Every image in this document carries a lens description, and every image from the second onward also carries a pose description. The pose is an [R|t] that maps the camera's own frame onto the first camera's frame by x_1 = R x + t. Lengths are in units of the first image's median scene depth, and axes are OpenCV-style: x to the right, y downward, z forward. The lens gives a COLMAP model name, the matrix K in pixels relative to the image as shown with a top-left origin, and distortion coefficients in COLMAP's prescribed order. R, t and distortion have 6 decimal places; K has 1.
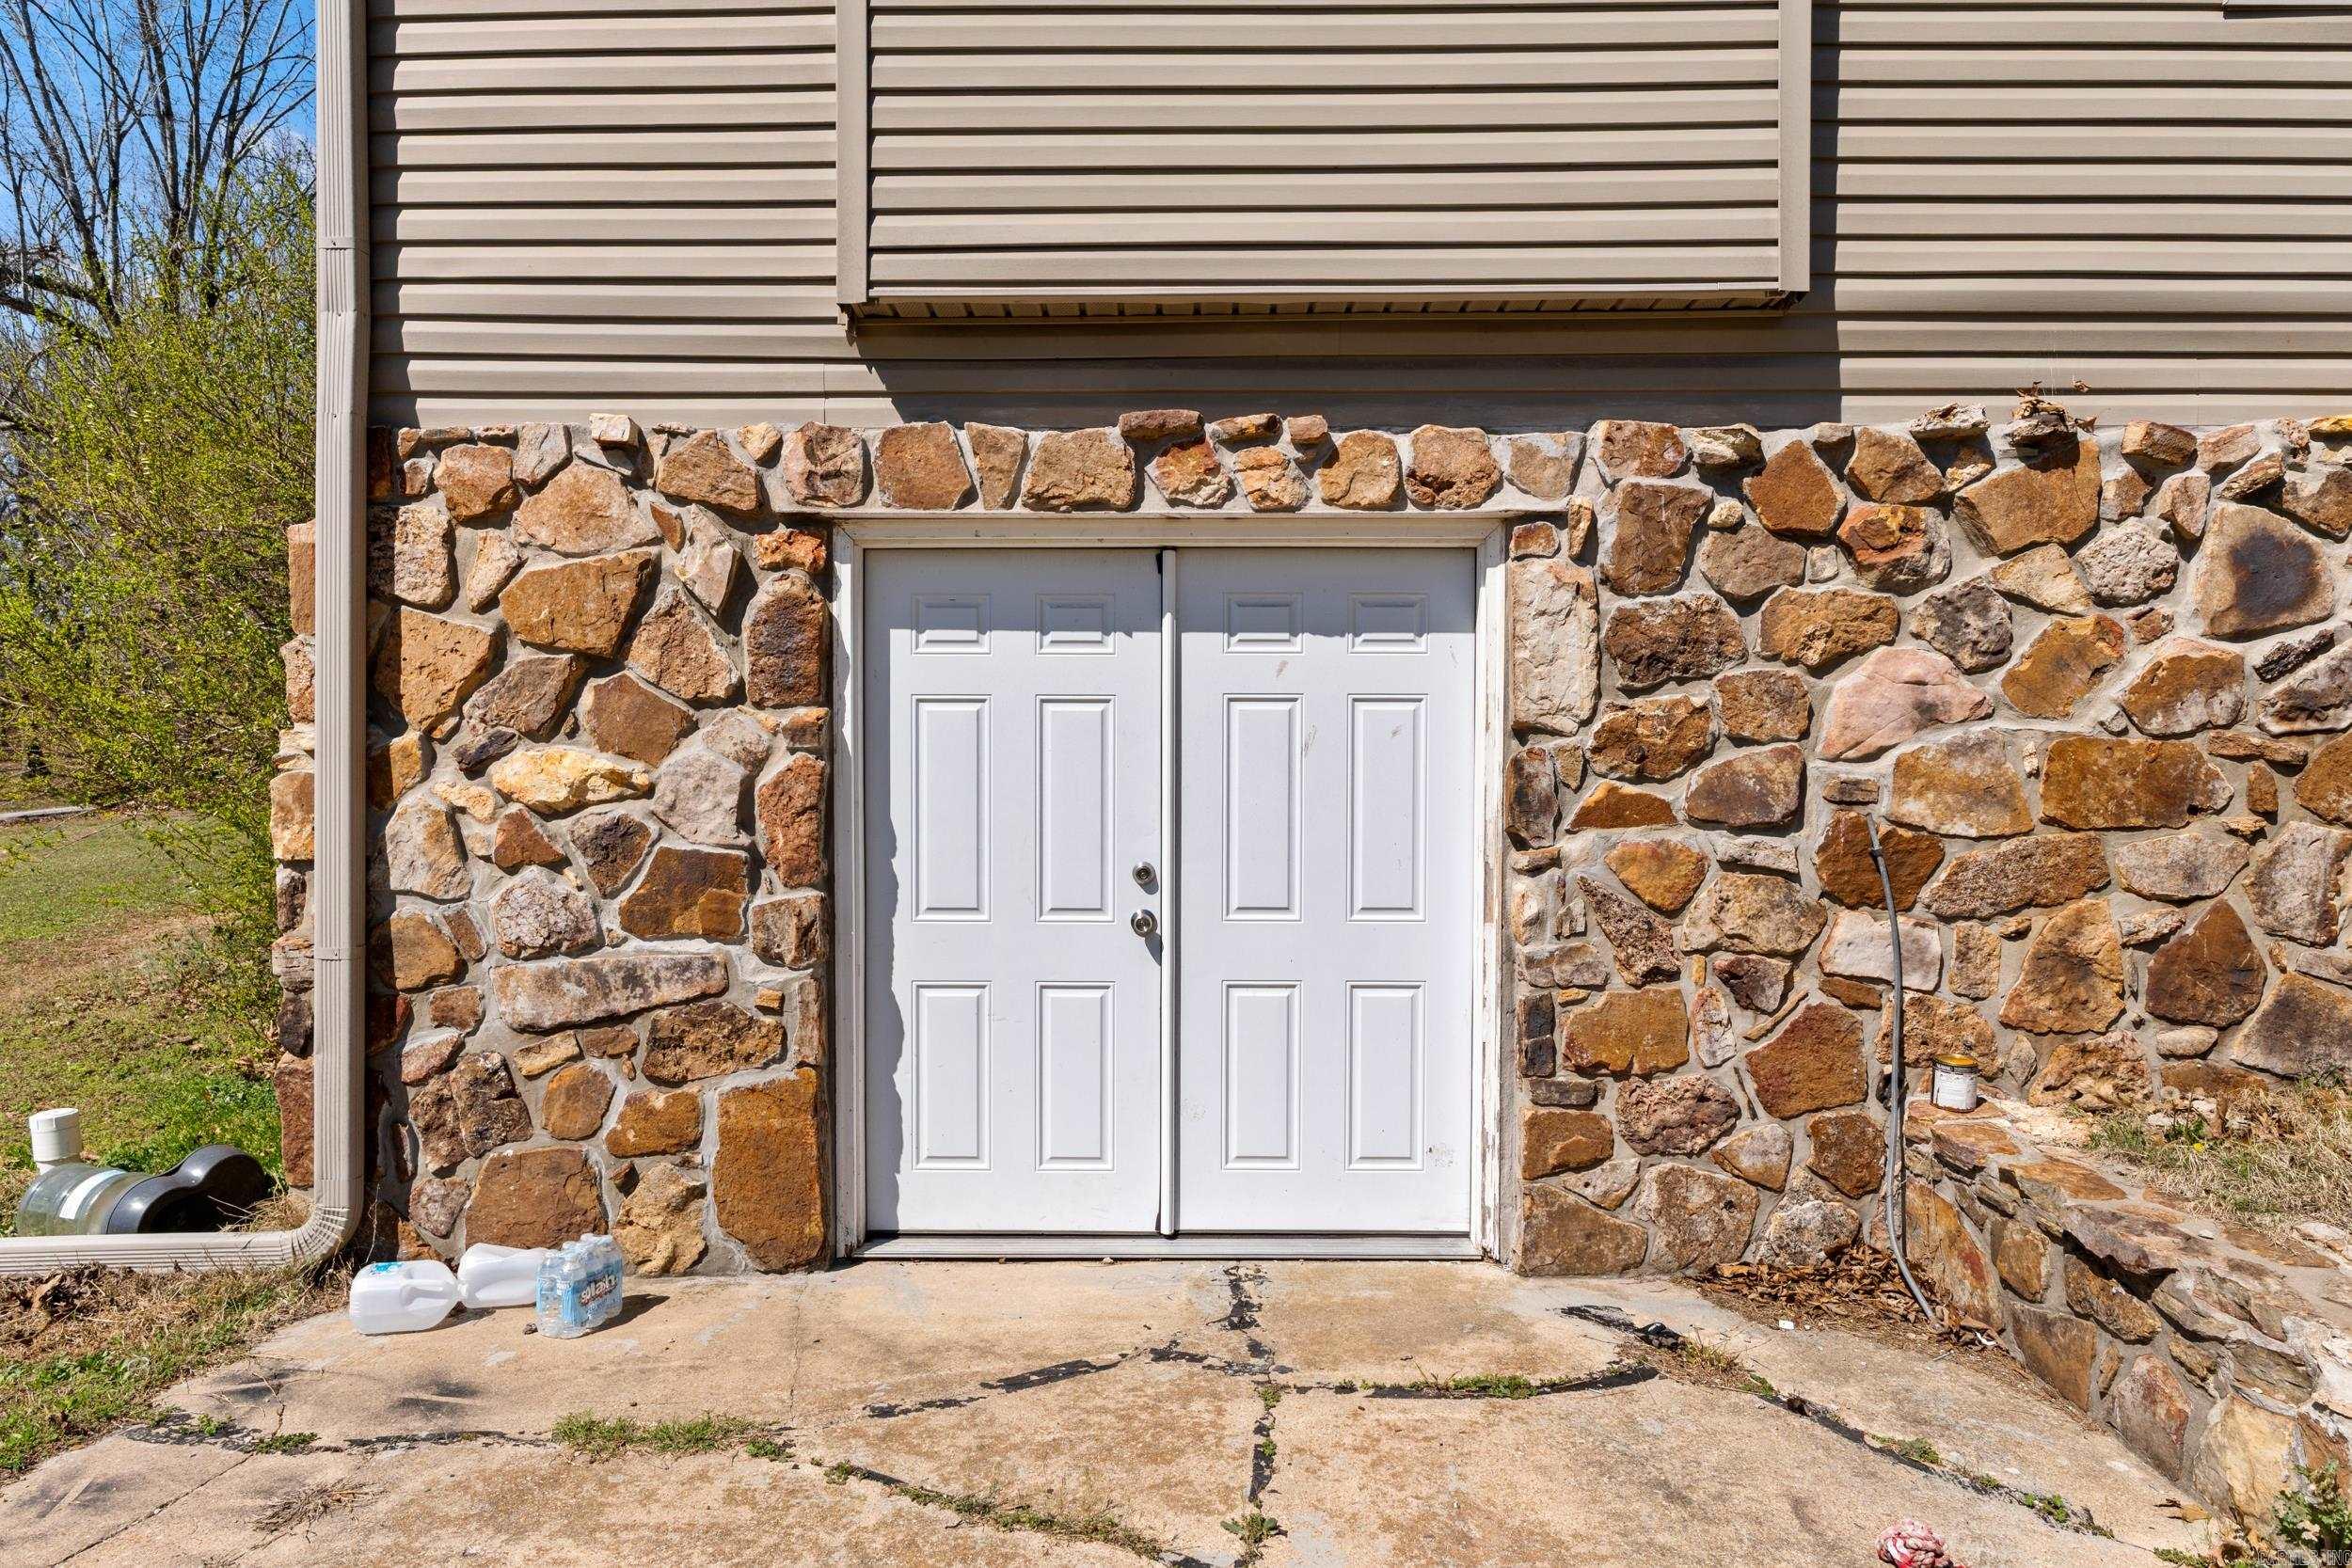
lens RADIAL K [[1374.6, 0, 1174.0], [0, 1374.6, 847.3], [0, 0, 1]] dist [-0.000317, -0.001859]
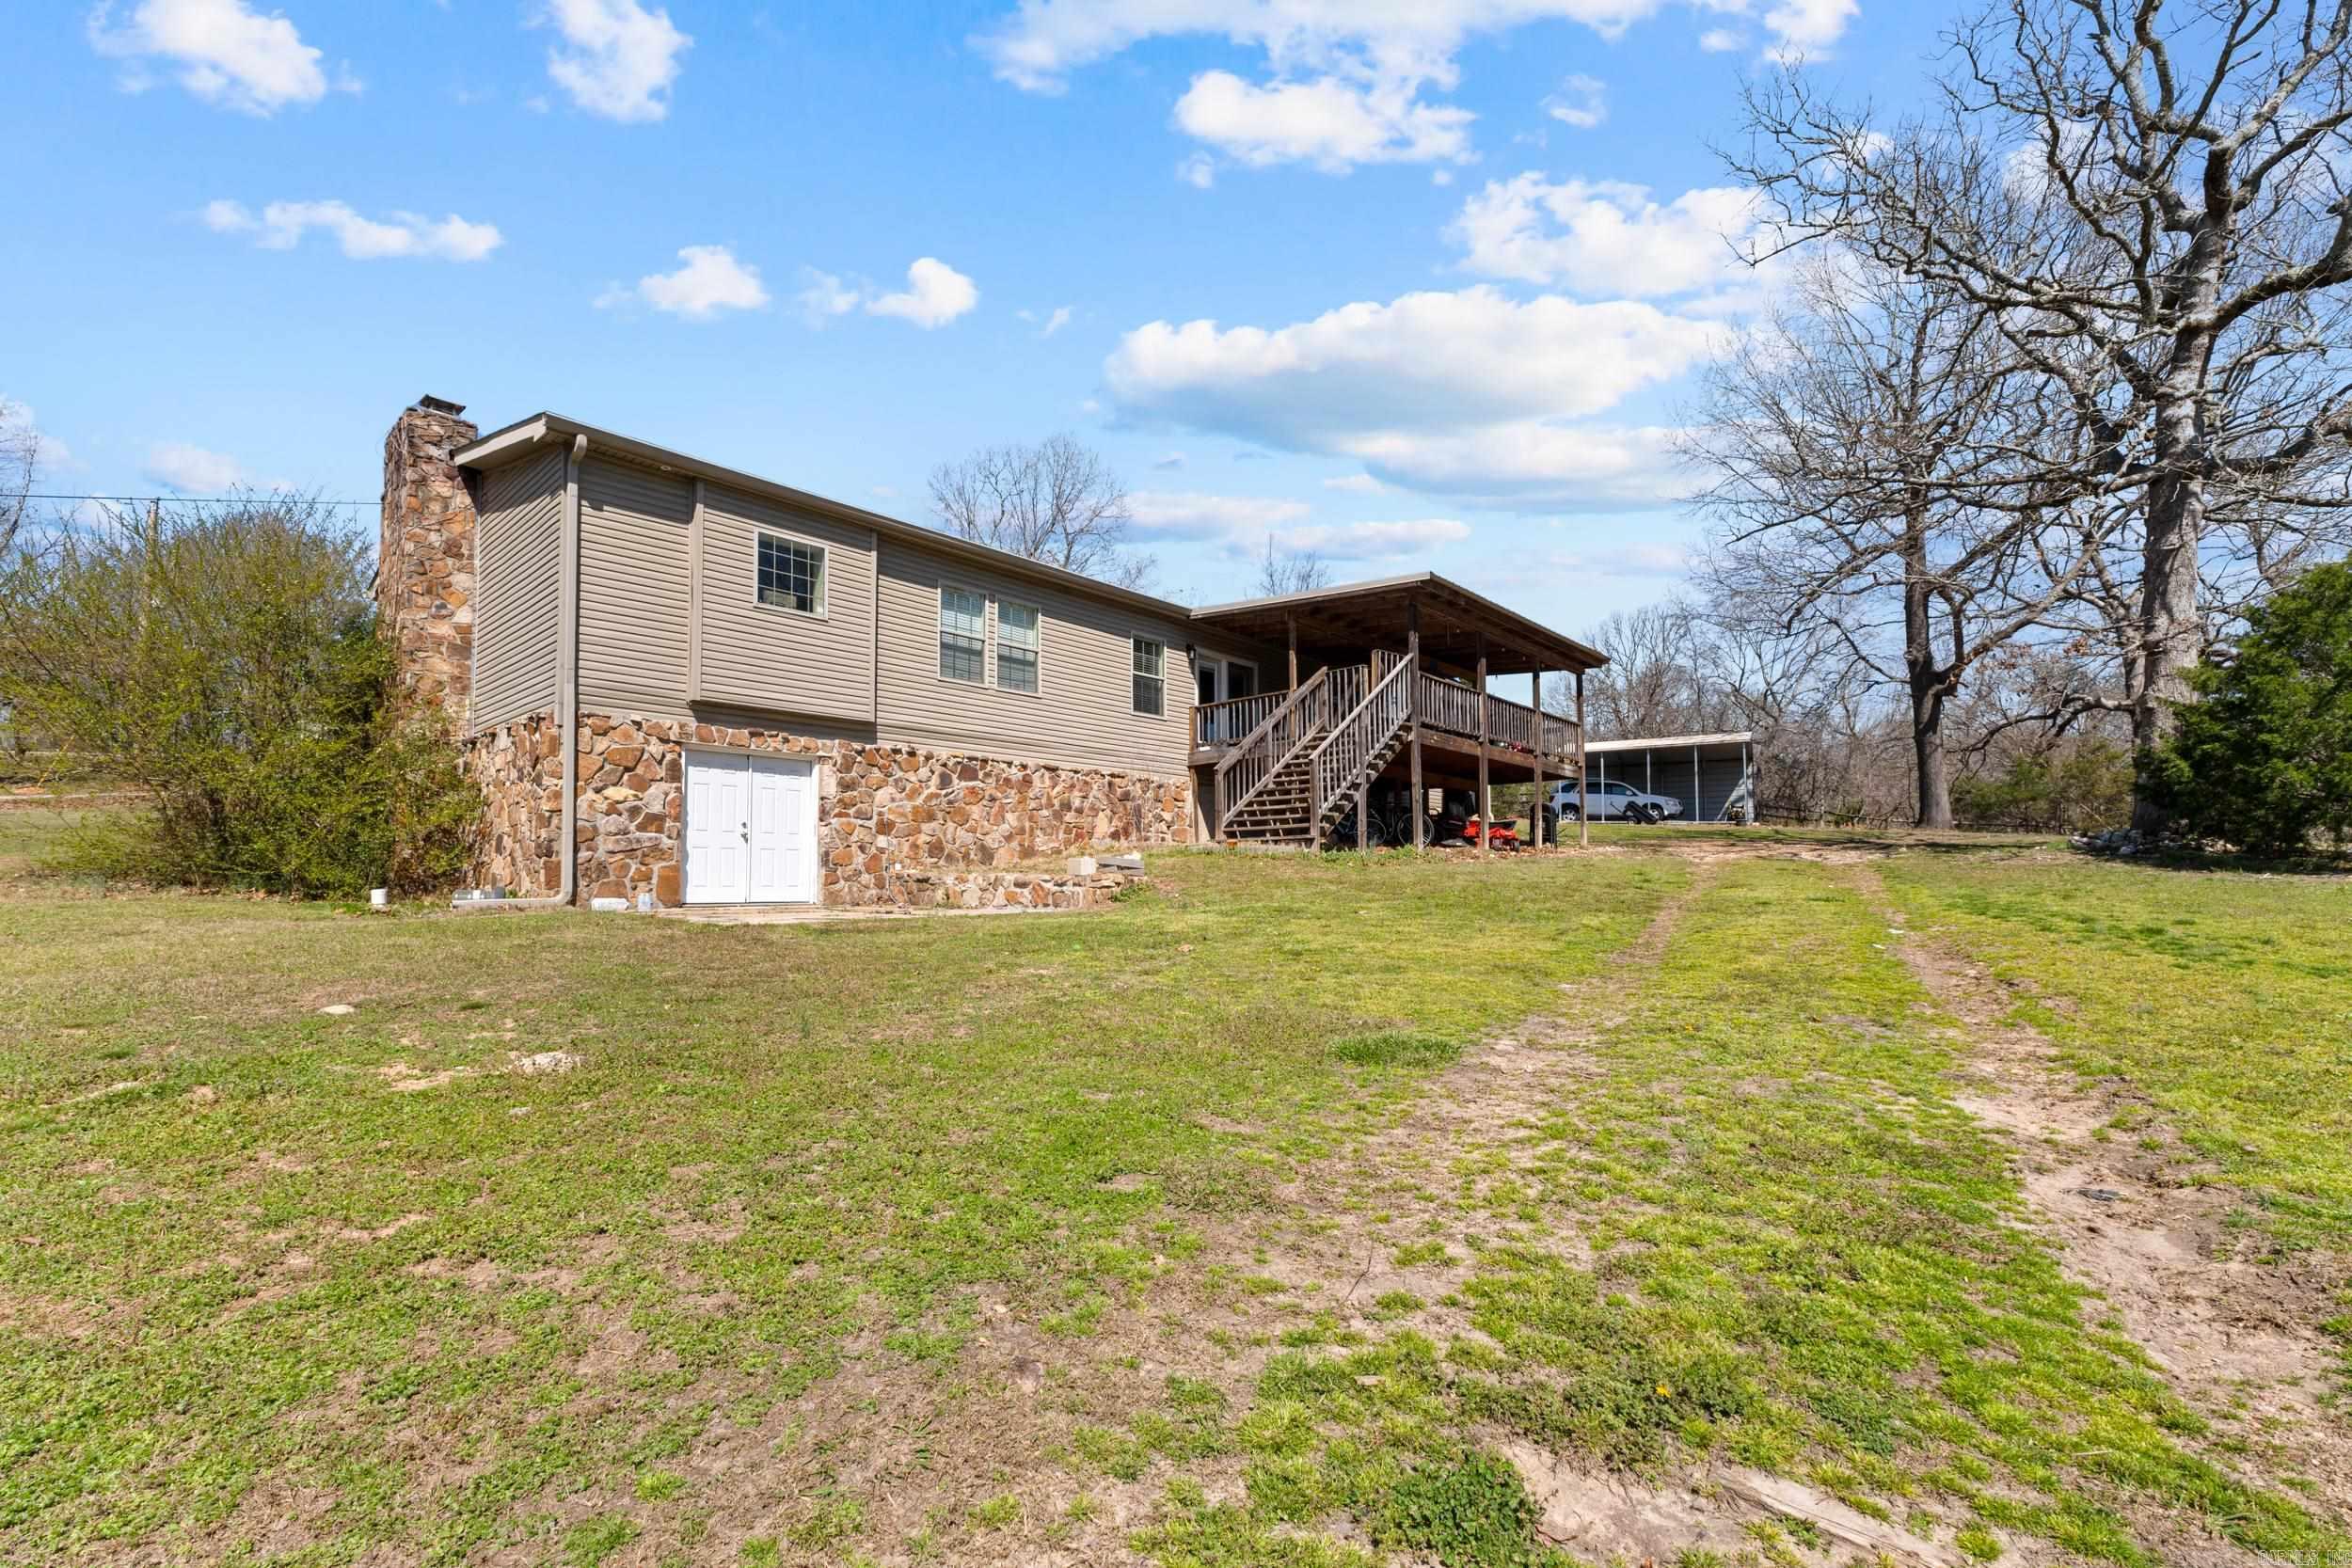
lens RADIAL K [[992.7, 0, 1176.0], [0, 992.7, 784.0], [0, 0, 1]] dist [-0.000998, 0.000135]
pose [[0.655527, 0.073954, 0.751542, -1.661683], [0.043918, 0.989776, -0.135703, 0.421117], [-0.753893, 0.121963, 0.645577, -2.370249]]
